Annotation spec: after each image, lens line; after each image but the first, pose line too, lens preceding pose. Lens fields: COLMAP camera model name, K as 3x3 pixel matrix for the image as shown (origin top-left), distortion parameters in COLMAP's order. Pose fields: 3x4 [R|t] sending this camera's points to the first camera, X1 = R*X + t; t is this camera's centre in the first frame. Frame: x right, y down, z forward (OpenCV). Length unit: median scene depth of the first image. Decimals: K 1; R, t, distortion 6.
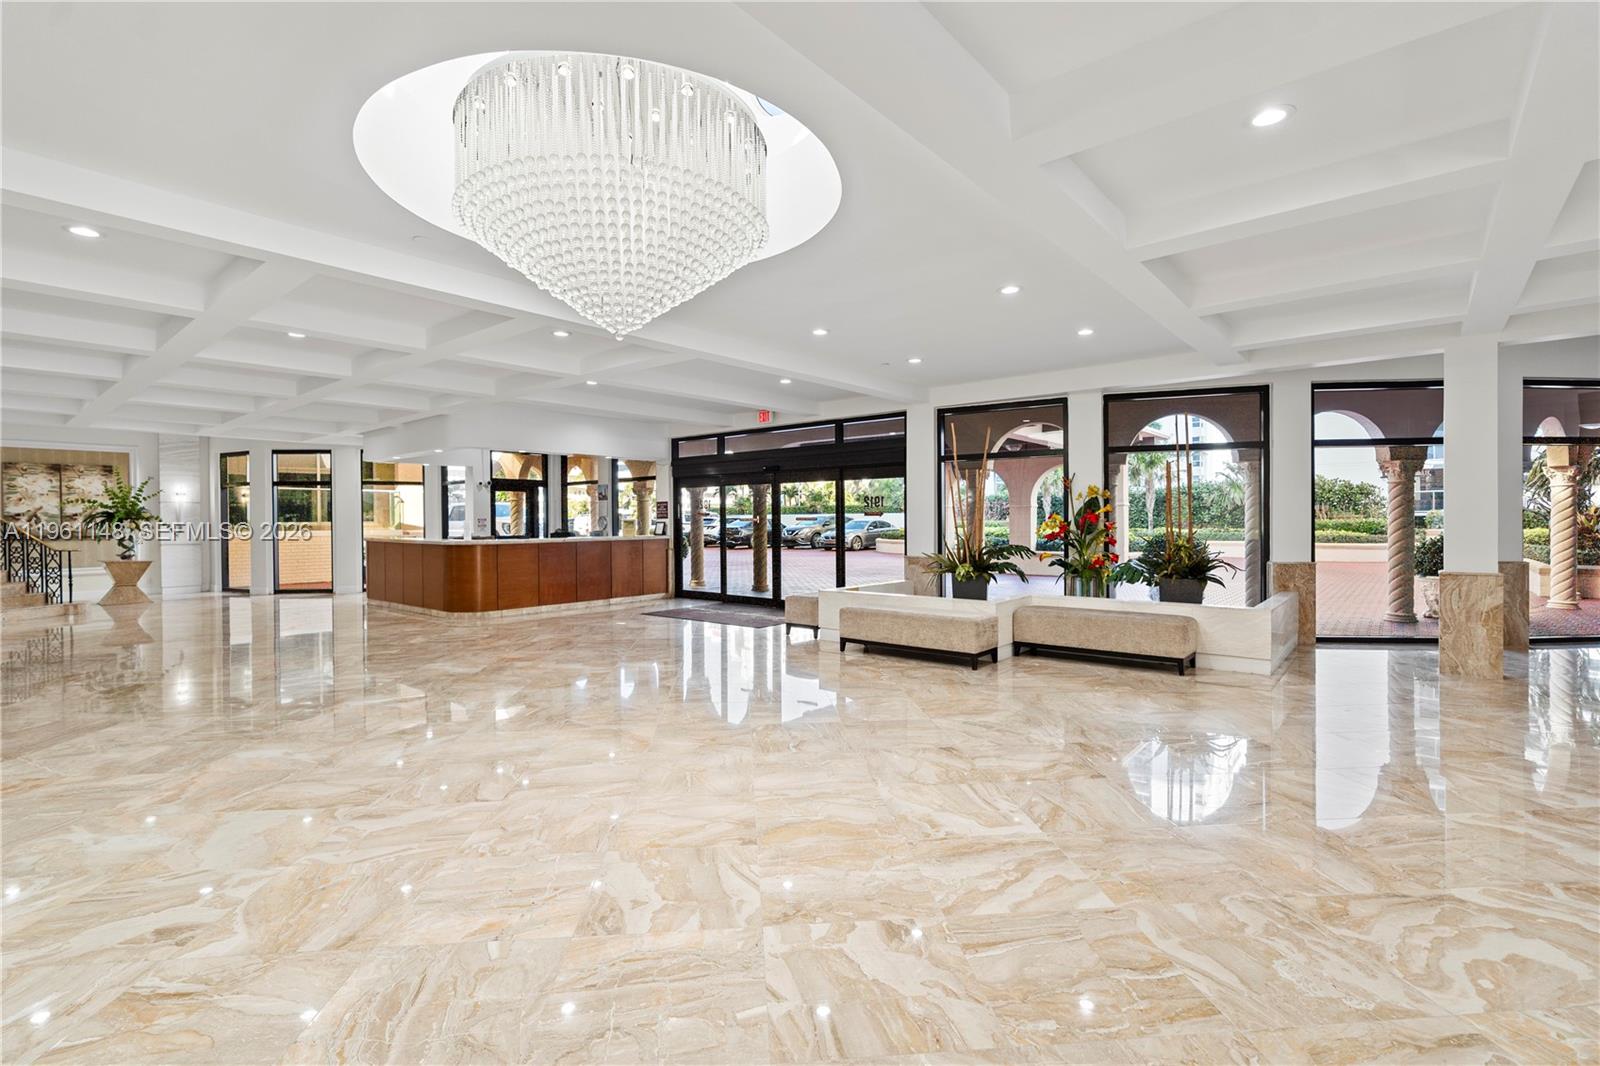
lens RADIAL K [[730.1, 0, 805.3], [0, 730.1, 523.0], [0, 0, 1]] dist [-0.000305, -0.000143]
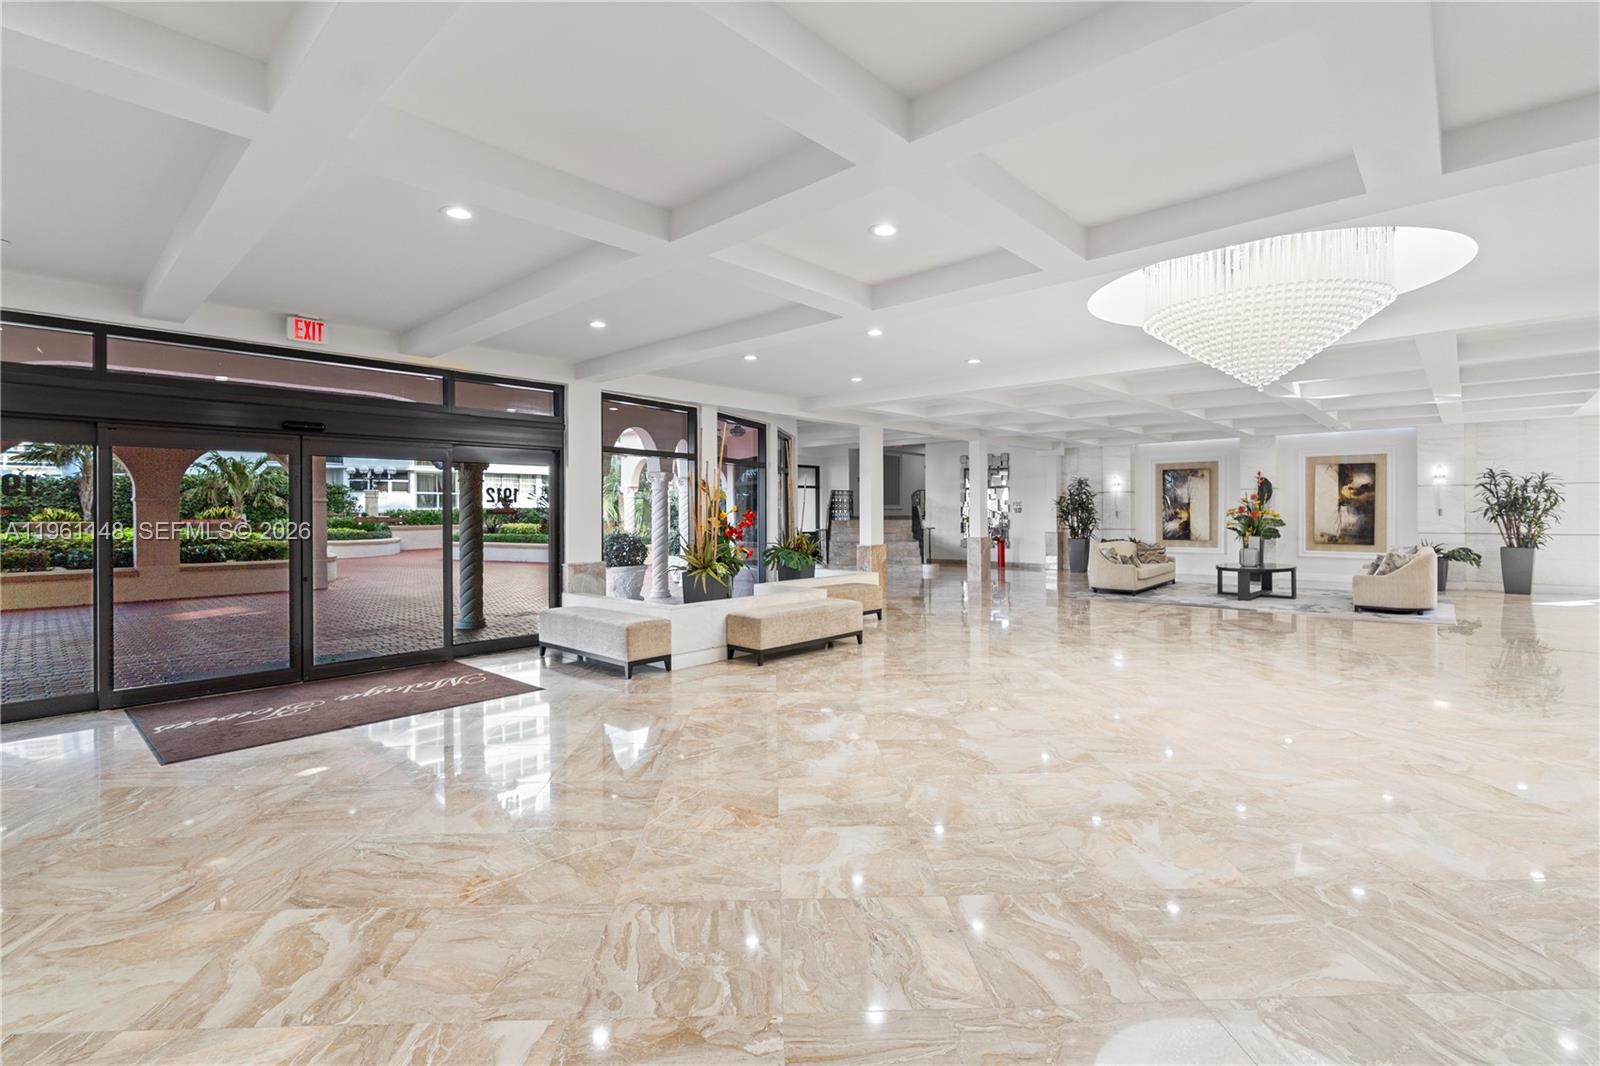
lens RADIAL K [[730.1, 0, 805.3], [0, 730.1, 523.0], [0, 0, 1]] dist [-0.000305, -0.000143]
pose [[0.054420, -0.009889, 0.998469, -0.727843], [0.004654, 0.999943, 0.009650, -0.010098], [-0.998507, 0.004122, 0.054462, 0.776627]]
